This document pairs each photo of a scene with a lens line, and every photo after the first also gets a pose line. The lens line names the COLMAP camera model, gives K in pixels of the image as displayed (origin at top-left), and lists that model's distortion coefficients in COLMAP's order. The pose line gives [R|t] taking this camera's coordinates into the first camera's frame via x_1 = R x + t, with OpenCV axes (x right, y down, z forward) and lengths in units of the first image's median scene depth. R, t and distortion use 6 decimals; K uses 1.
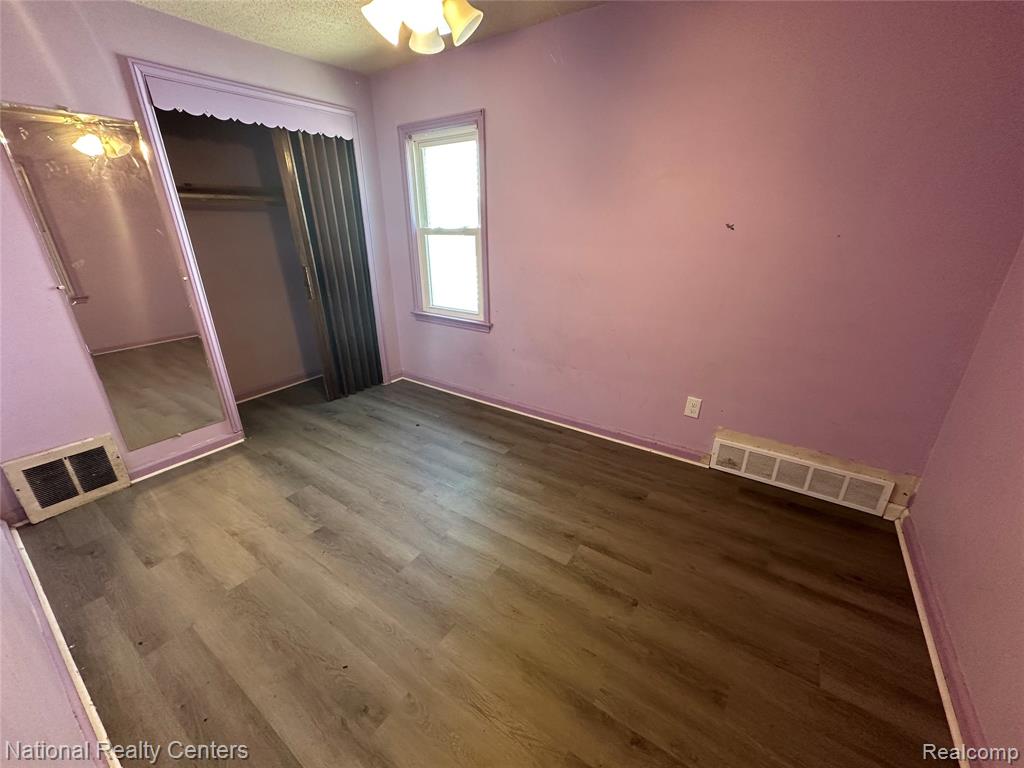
lens RADIAL K [[408.9, 0, 512.0], [0, 408.9, 384.0], [0, 0, 1]] dist [-0.000990, -0.000406]
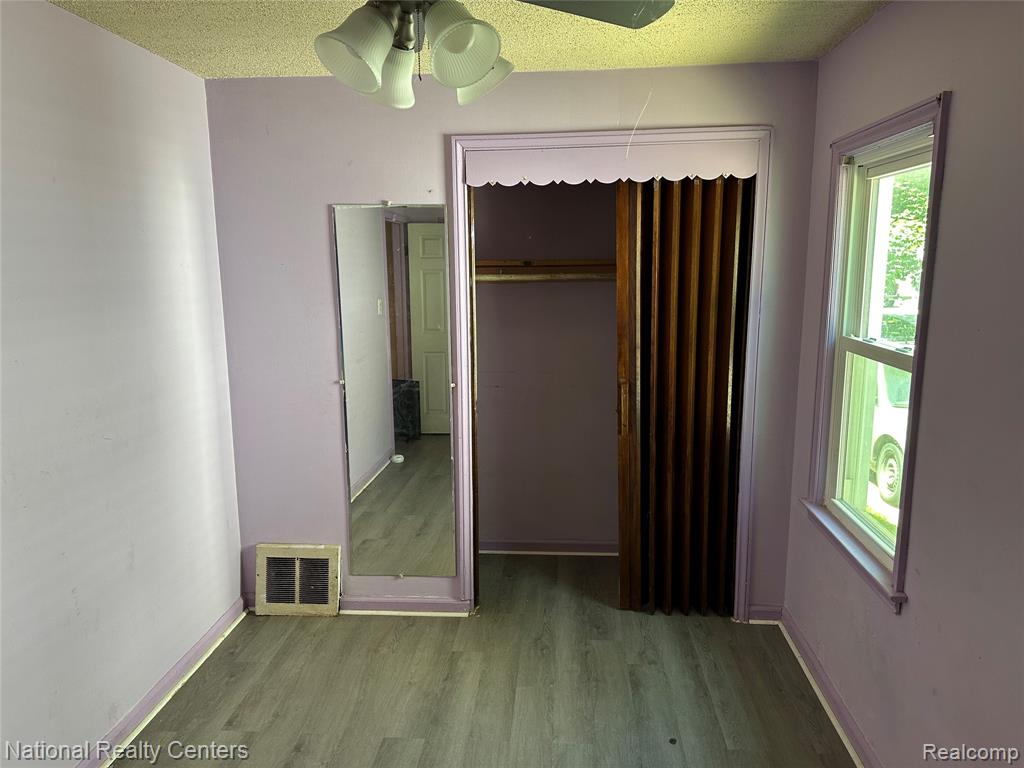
lens RADIAL K [[717.2, 0, 512.0], [0, 717.2, 384.0], [0, 0, 1]] dist [0.028997, -0.003240]
pose [[0.509082, 0.147051, -0.848063, 0.361732], [-0.310898, 0.950192, -0.021869, -0.241681], [0.802607, 0.274794, 0.529443, 0.343871]]
